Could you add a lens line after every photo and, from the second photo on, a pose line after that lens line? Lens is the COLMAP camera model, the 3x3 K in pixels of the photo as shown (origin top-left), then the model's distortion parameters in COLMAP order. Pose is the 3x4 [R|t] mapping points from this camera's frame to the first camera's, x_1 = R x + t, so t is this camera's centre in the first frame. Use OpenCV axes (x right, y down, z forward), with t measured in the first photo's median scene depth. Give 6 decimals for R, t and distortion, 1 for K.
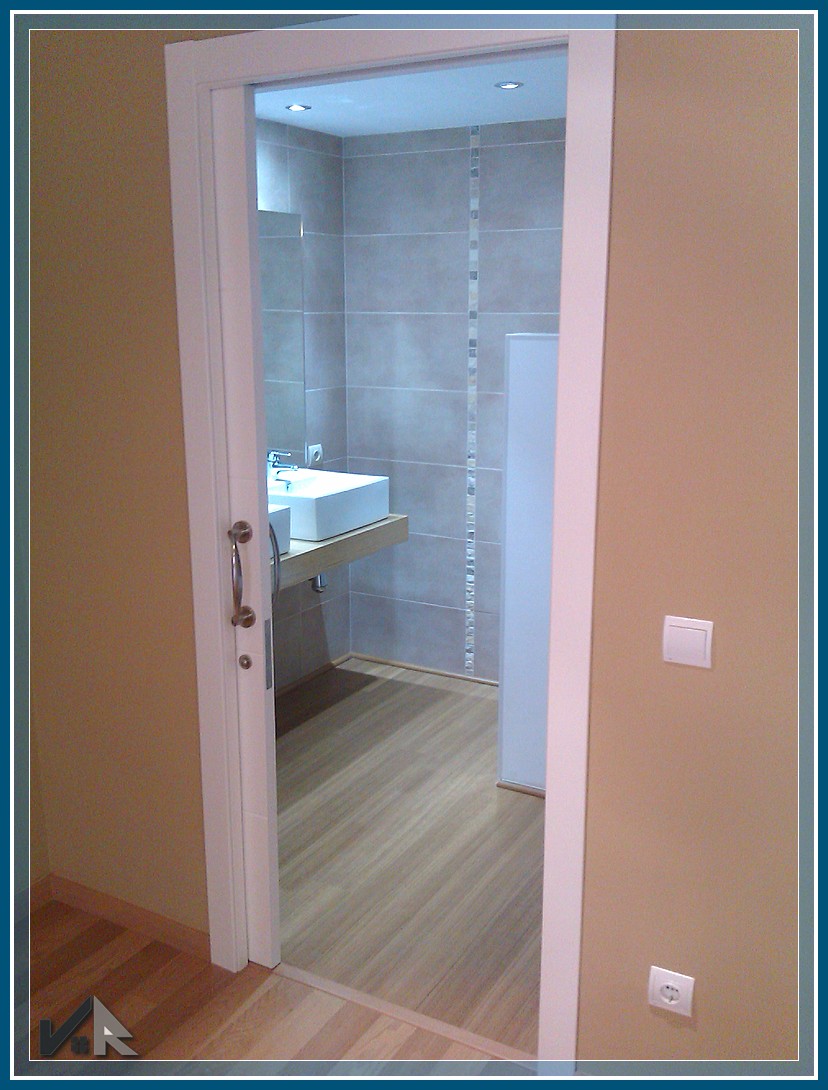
lens RADIAL K [[1035.8, 0, 414.0], [0, 1035.8, 545.0], [0, 0, 1]] dist [0.141888, -0.426924]
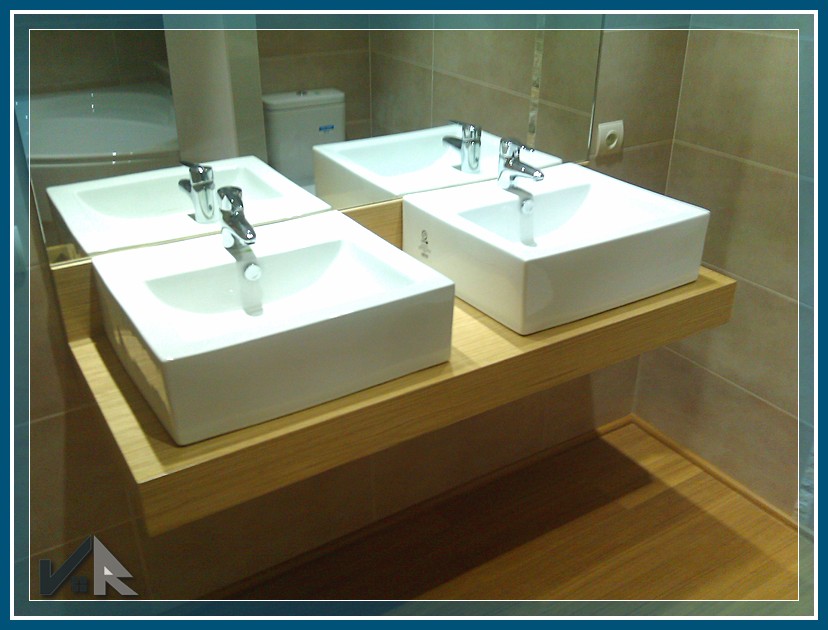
lens RADIAL K [[786.8, 0, 414.0], [0, 786.8, 315.0], [0, 0, 1]] dist [0.141888, -0.426924]
pose [[0.882401, 0.212613, -0.419719, 0.023013], [-0.109127, 0.960233, 0.256990, -0.093565], [0.457667, -0.180966, 0.870513, 0.508717]]
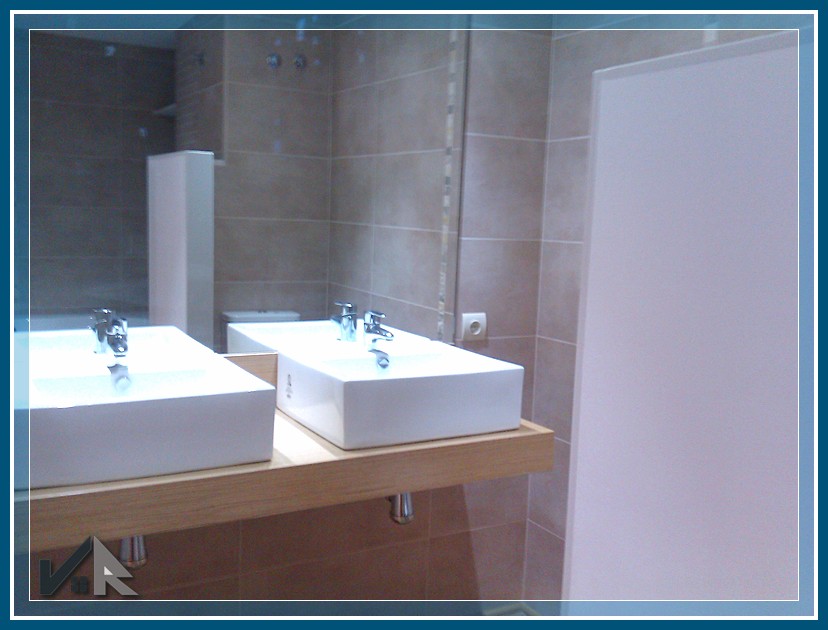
lens RADIAL K [[778.5, 0, 395.6], [0, 778.5, 317.4], [0, 0, 1]] dist [0.014034, 0.005584]
pose [[0.848696, 0.095382, -0.520209, 0.141345], [-0.155647, 0.985089, -0.073311, -0.043568], [0.505459, 0.143188, 0.850887, 0.496779]]
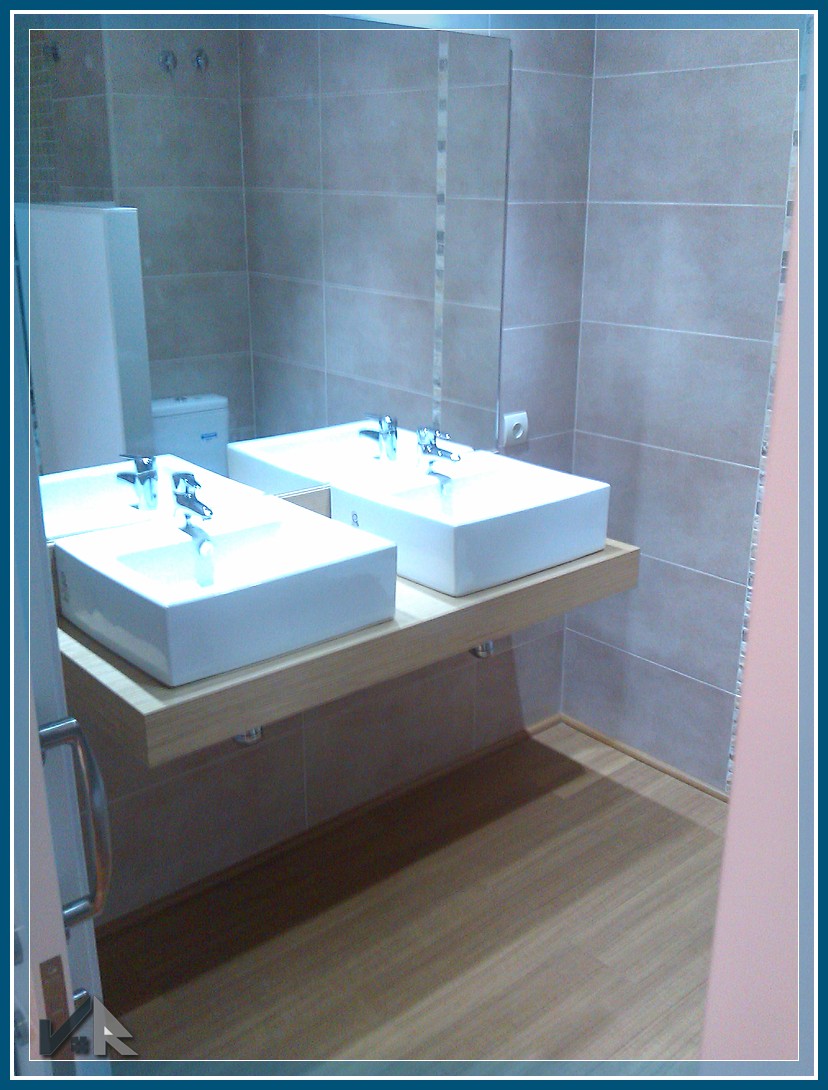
lens RADIAL K [[1035.8, 0, 414.0], [0, 1035.8, 545.0], [0, 0, 1]] dist [0.141888, -0.426924]
pose [[0.942647, 0.109582, -0.315292, 0.056725], [-0.079616, 0.991126, 0.106441, -0.077720], [0.324159, -0.075234, 0.943006, 0.358574]]
